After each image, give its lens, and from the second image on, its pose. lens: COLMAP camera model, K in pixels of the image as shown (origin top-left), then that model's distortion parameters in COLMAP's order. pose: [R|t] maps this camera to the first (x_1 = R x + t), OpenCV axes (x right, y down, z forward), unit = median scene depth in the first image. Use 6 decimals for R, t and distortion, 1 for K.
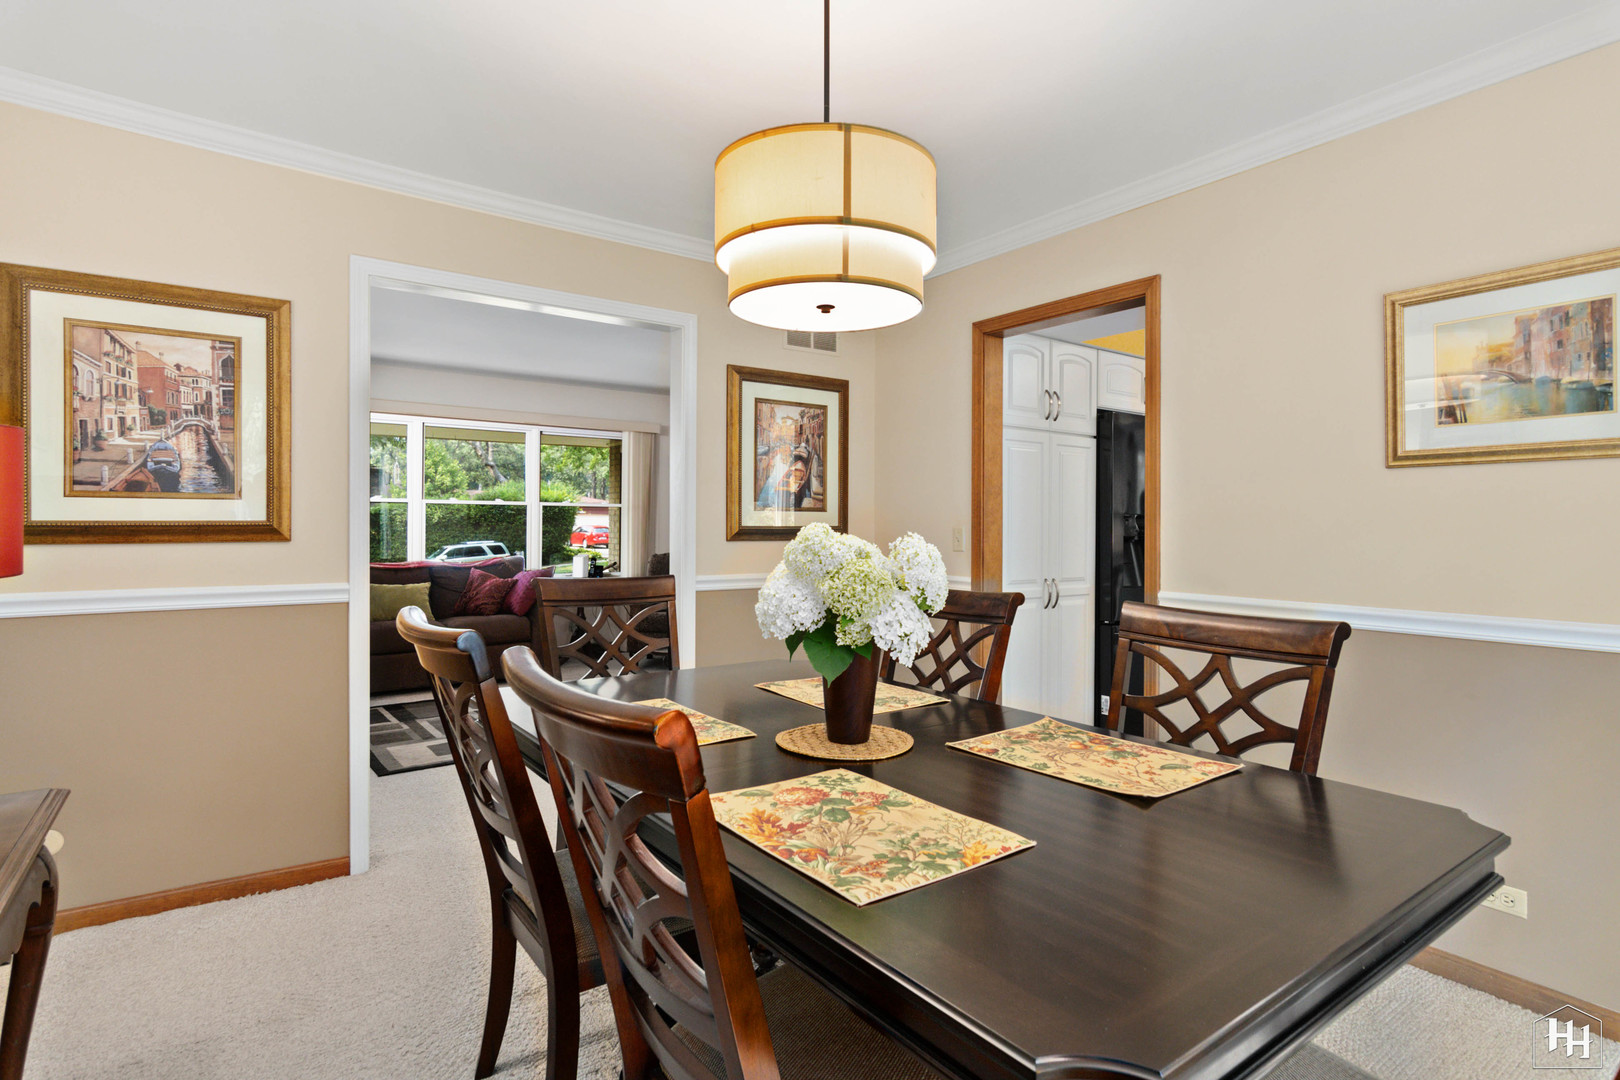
lens RADIAL K [[830.1, 0, 807.8], [0, 830.1, 539.3], [0, 0, 1]] dist [0.006591, 0.000807]
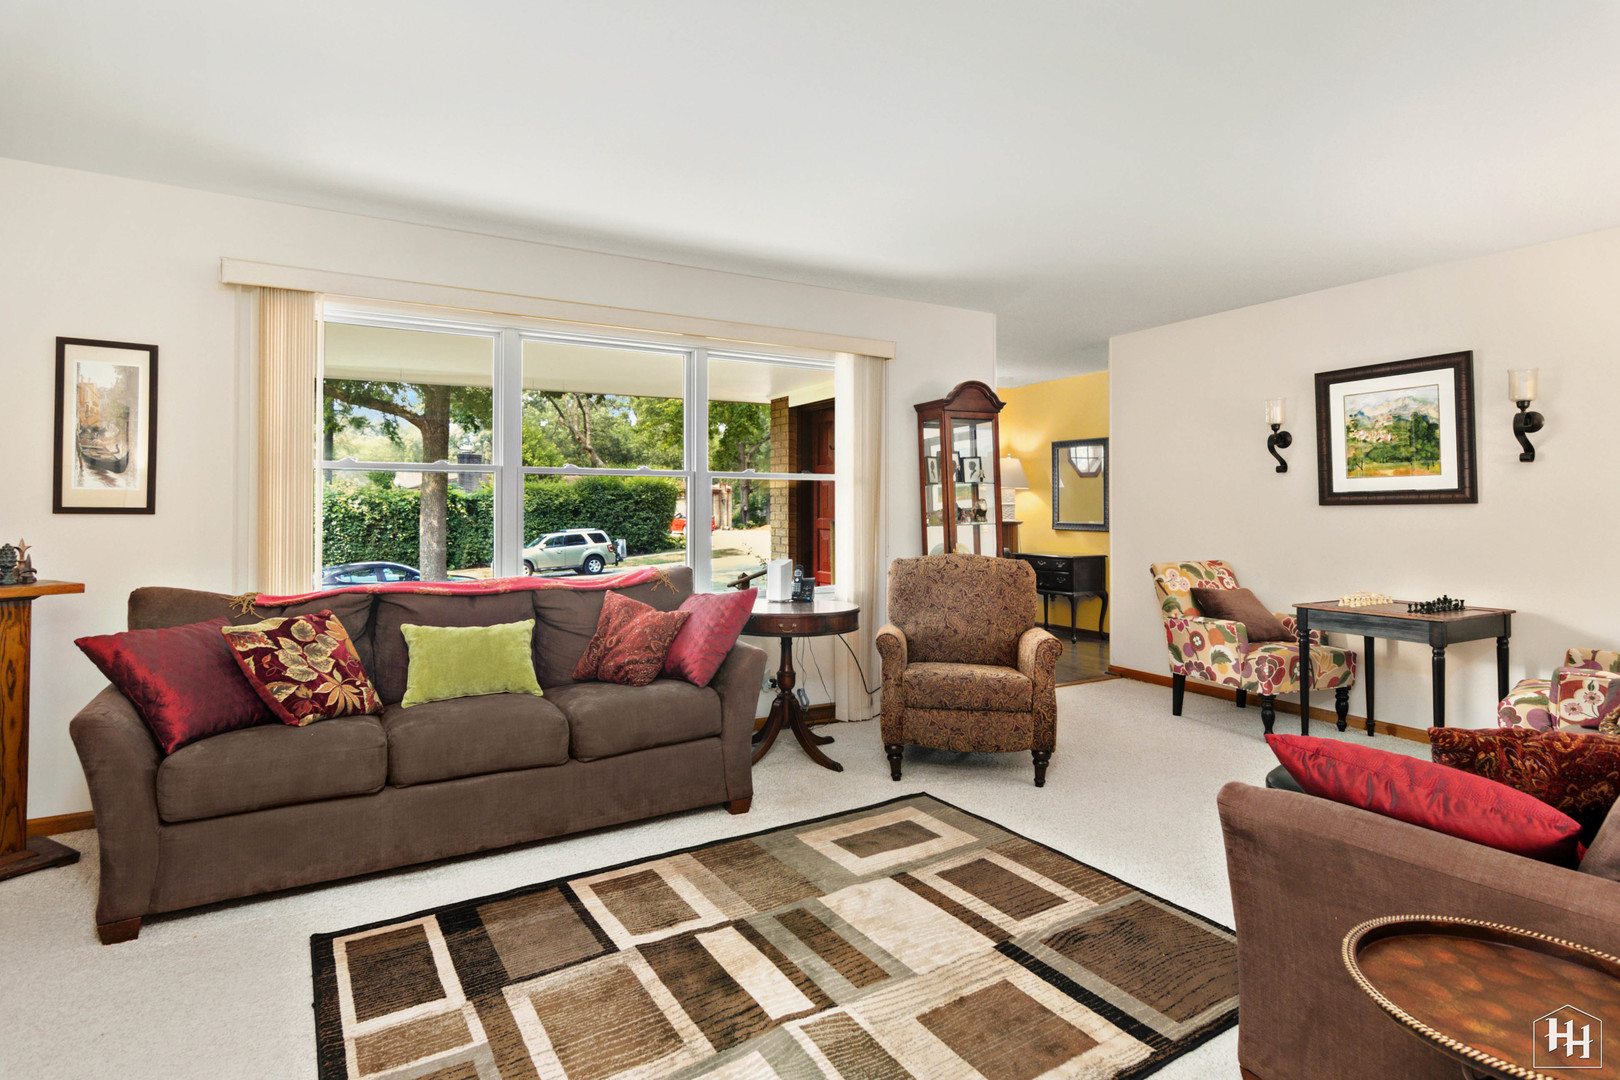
lens RADIAL K [[830.1, 0, 810.0], [0, 830.1, 530.9], [0, 0, 1]] dist [0.006591, 0.000807]
pose [[0.995068, -0.003955, -0.099113, -0.047009], [0.004769, 0.999957, 0.007974, -0.001701], [0.099078, -0.008408, 0.995044, 0.102067]]
